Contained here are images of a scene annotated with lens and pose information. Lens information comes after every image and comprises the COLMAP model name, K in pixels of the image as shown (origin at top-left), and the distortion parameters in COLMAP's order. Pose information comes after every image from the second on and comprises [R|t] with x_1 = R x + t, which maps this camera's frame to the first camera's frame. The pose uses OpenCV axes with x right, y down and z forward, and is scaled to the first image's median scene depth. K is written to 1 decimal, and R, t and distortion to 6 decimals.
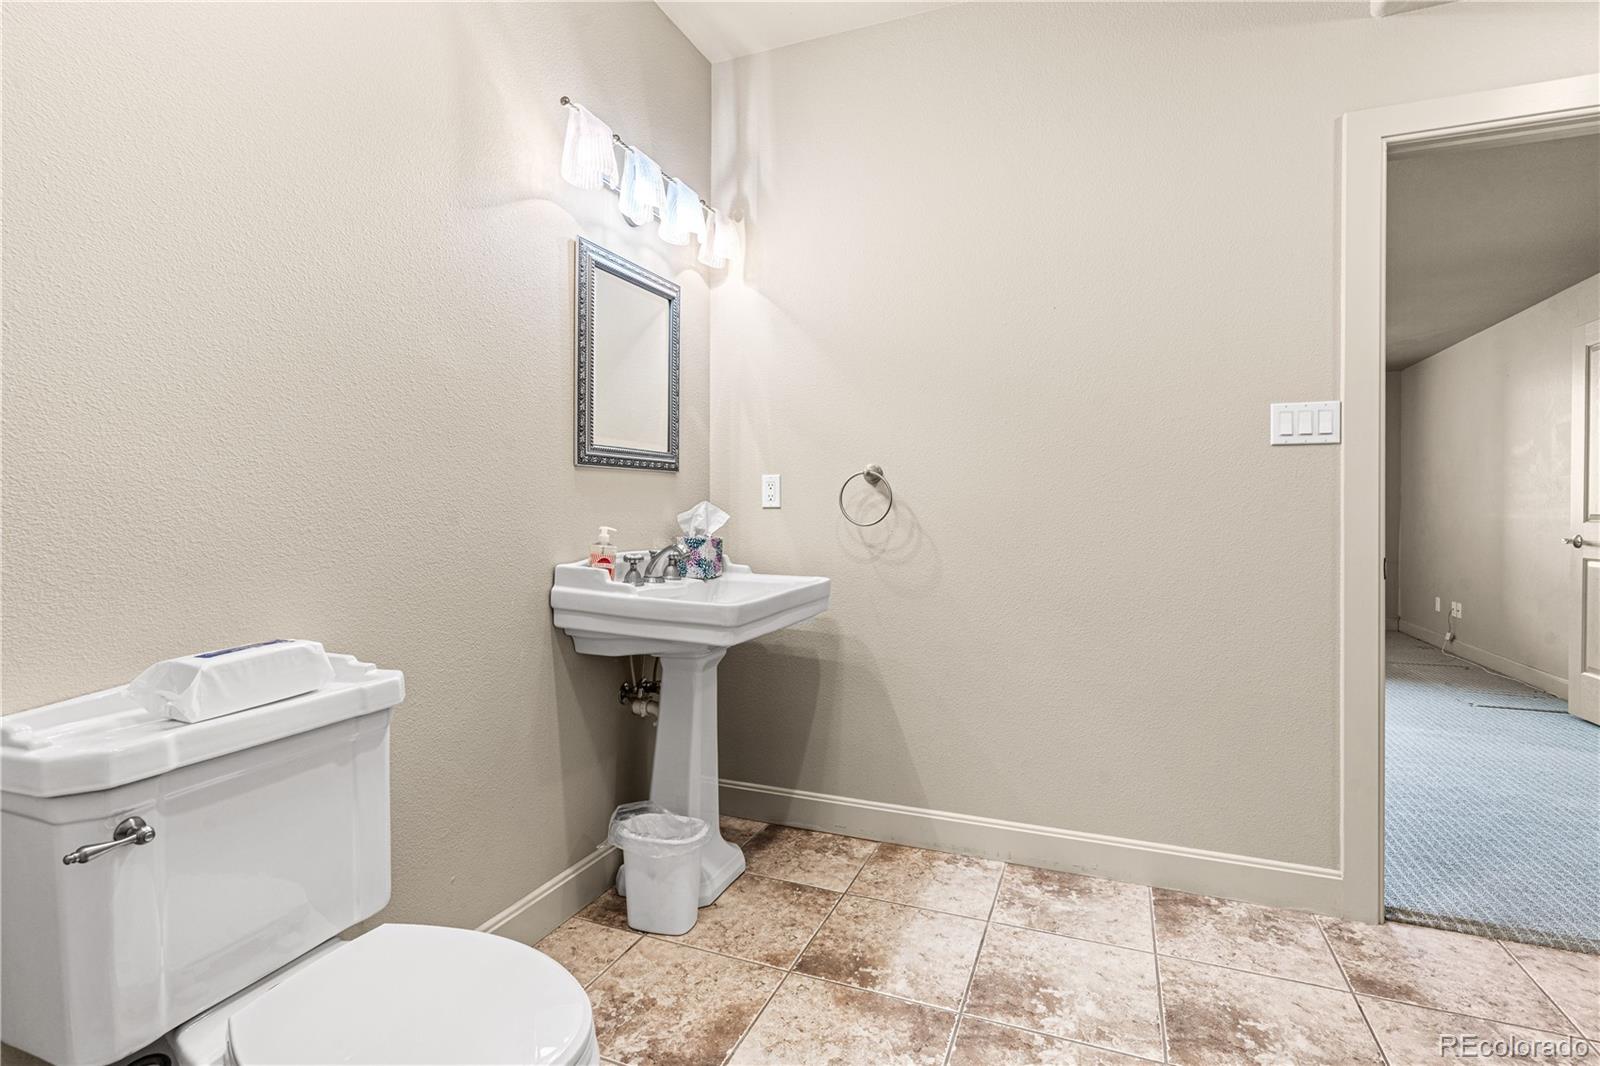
lens RADIAL K [[764.9, 0, 804.5], [0, 764.9, 517.1], [0, 0, 1]] dist [-0.000087, 0.000063]
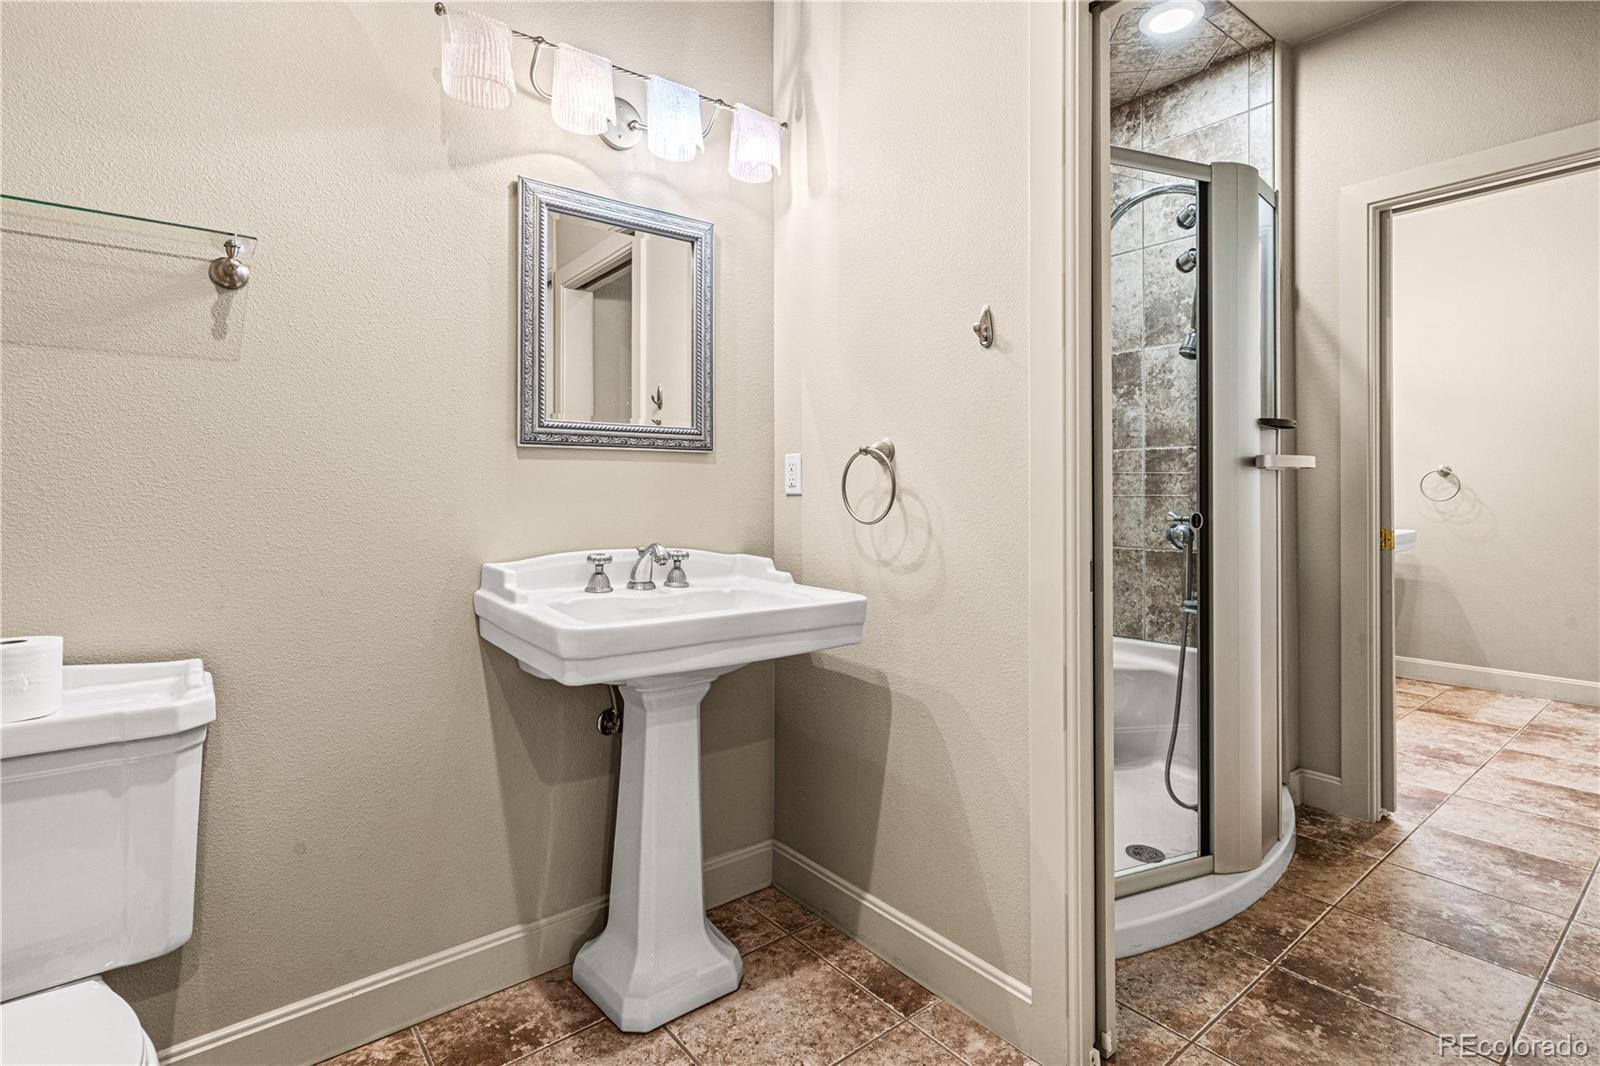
lens RADIAL K [[777.8, 0, 805.2], [0, 777.8, 474.7], [0, 0, 1]] dist [0.010559, 0.000073]
pose [[0.883153, -0.007722, -0.469021, 0.324777], [-0.008256, 0.999454, -0.032000, -0.009819], [0.469012, 0.032133, 0.882607, 0.335683]]
